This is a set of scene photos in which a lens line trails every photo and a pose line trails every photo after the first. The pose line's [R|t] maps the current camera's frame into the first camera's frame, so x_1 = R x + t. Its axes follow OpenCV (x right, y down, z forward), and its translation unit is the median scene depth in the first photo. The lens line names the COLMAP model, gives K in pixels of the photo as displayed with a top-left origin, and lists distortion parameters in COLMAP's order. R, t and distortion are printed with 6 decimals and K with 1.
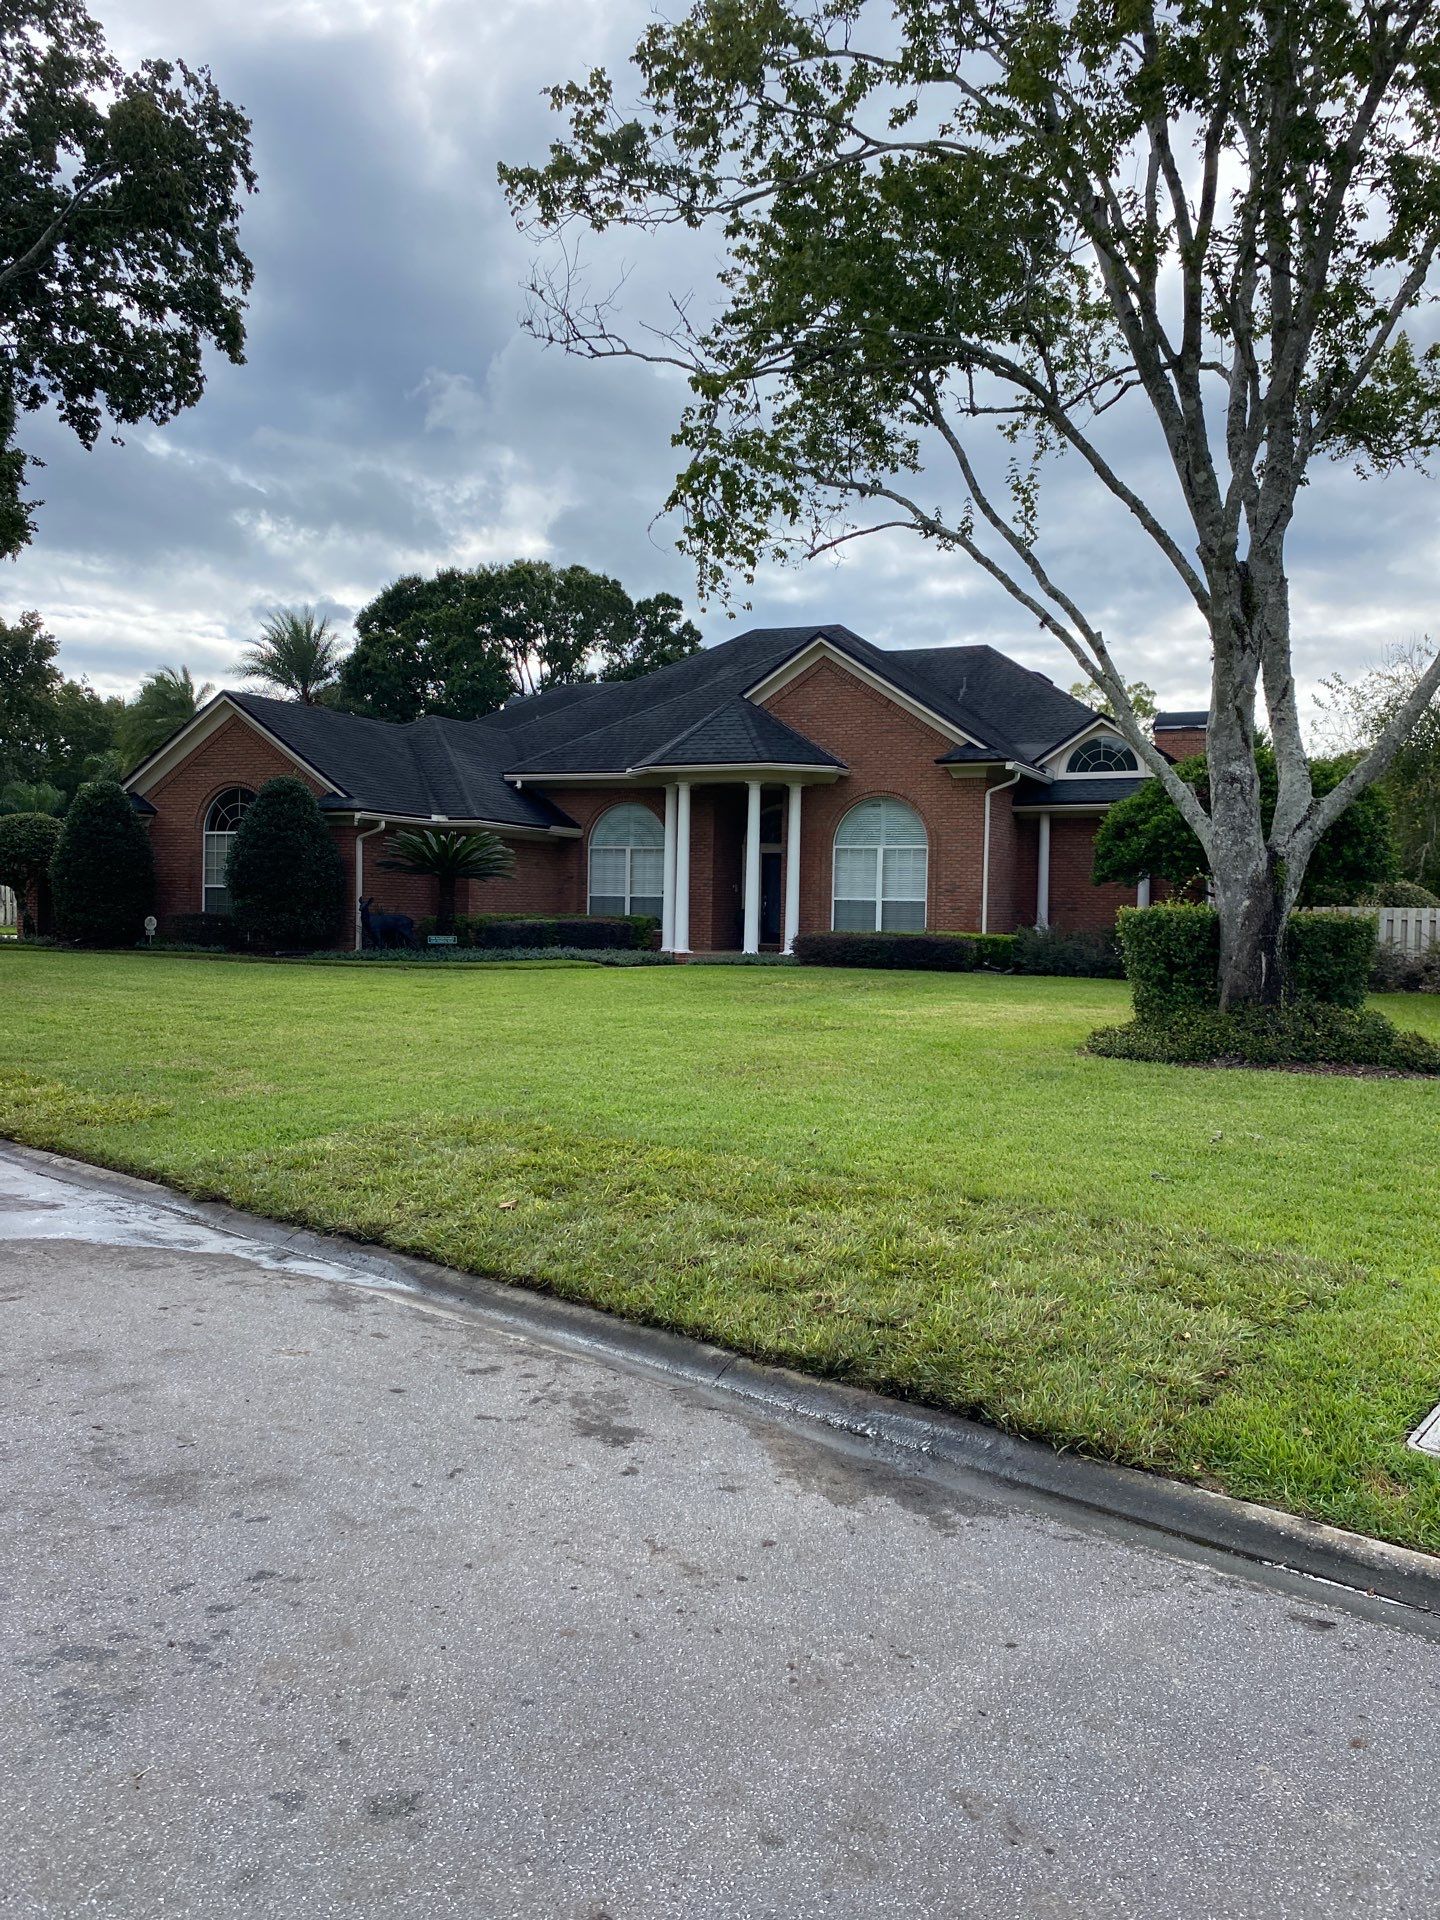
lens RADIAL K [[1449.5, 0, 697.9], [0, 1449.5, 978.7], [0, 0, 1]] dist [0.030575, -0.049819]
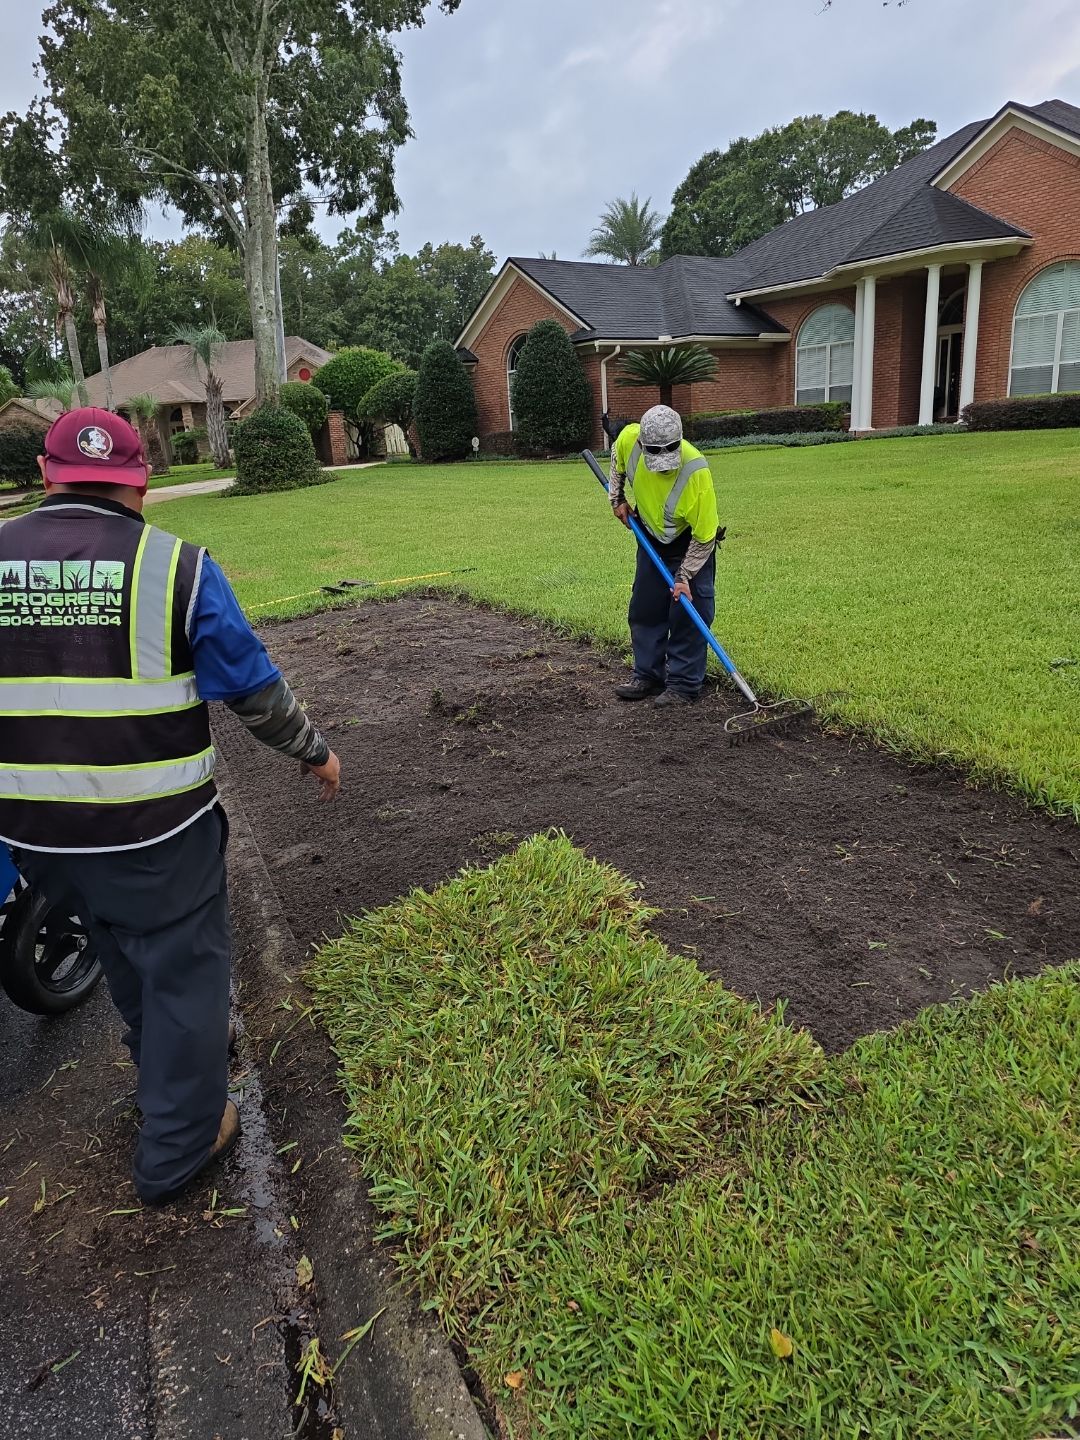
lens RADIAL K [[950.3, 0, 524.5], [0, 950.3, 716.0], [0, 0, 1]] dist [0.036022, -0.019899]
pose [[0.906793, 0.038921, -0.419776, 0.076550], [0.065487, 0.970638, 0.231459, 0.010116], [0.416459, -0.237375, 0.877619, 0.125881]]
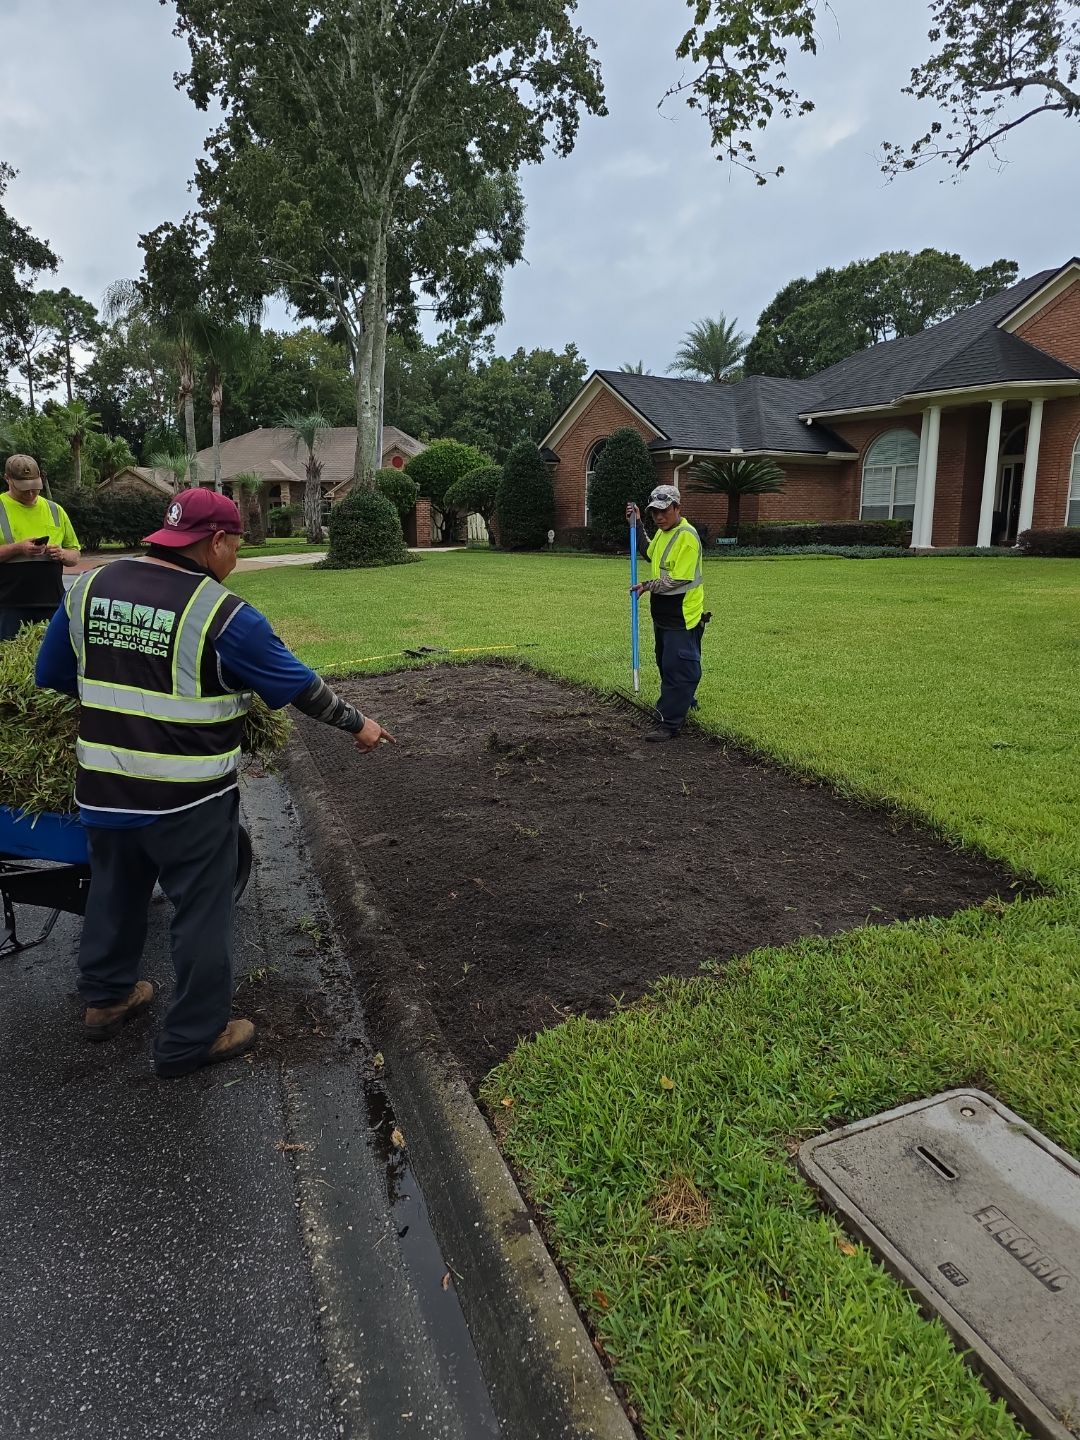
lens RADIAL K [[947.3, 0, 528.0], [0, 947.3, 720.1], [0, 0, 1]] dist [0.058582, -0.051231]
pose [[0.876158, 0.071949, -0.476624, 0.095189], [-0.002596, 0.989487, 0.144596, 0.010979], [0.482017, -0.125452, 0.867134, 0.094463]]
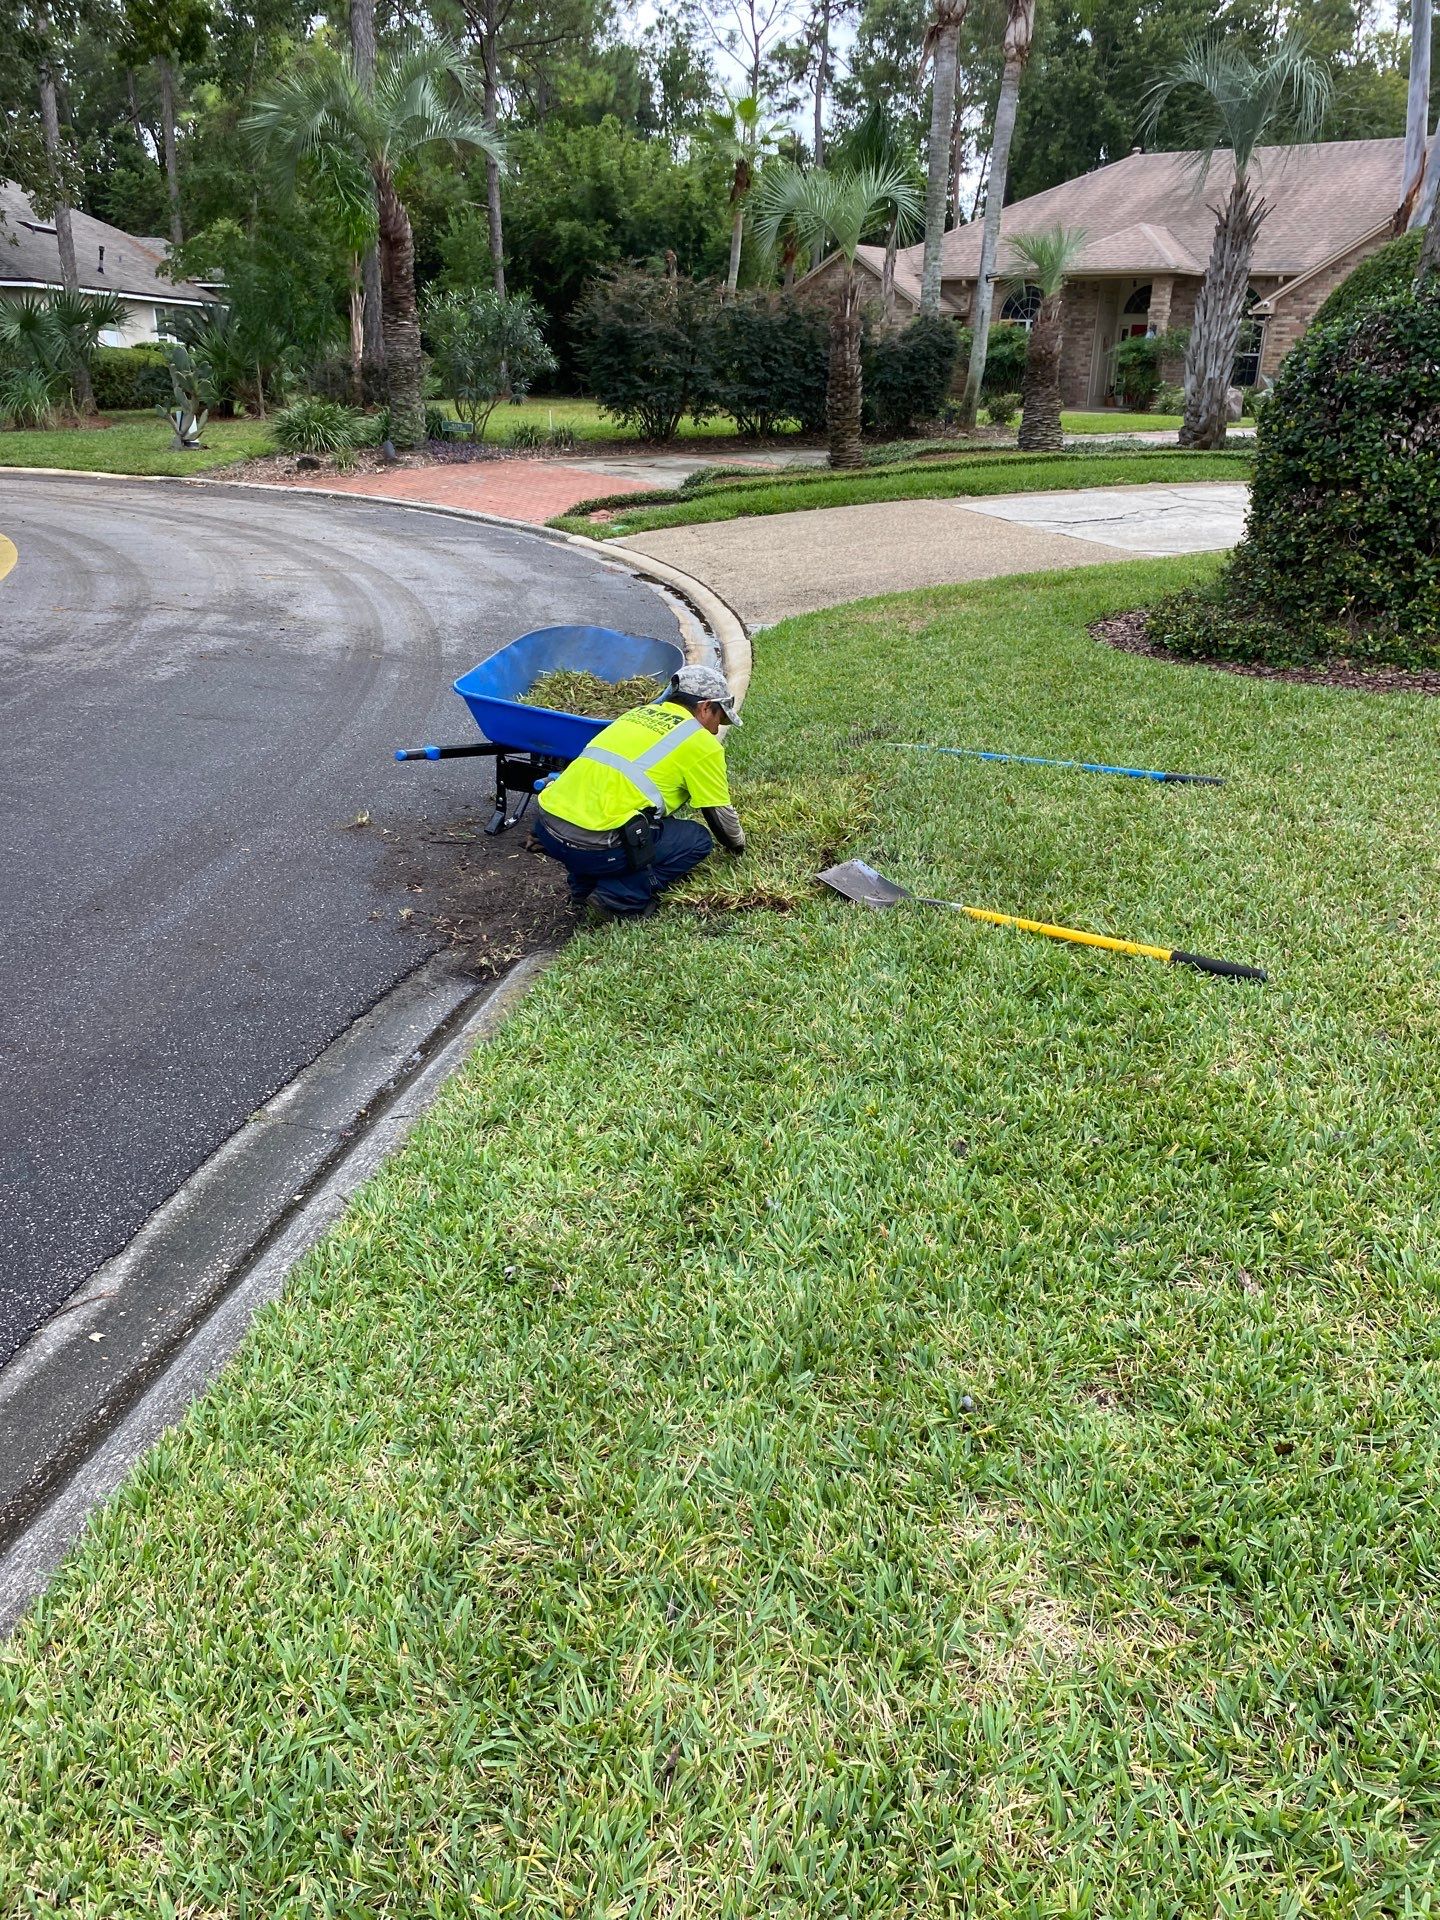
lens RADIAL K [[1457.5, 0, 761.9], [0, 1457.5, 958.0], [0, 0, 1]] dist [0.002192, 0.001444]
pose [[0.539450, 0.312393, -0.781923, -0.277610], [-0.057734, 0.940168, 0.335784, -0.031256], [0.840036, -0.135995, 0.525210, 0.524256]]
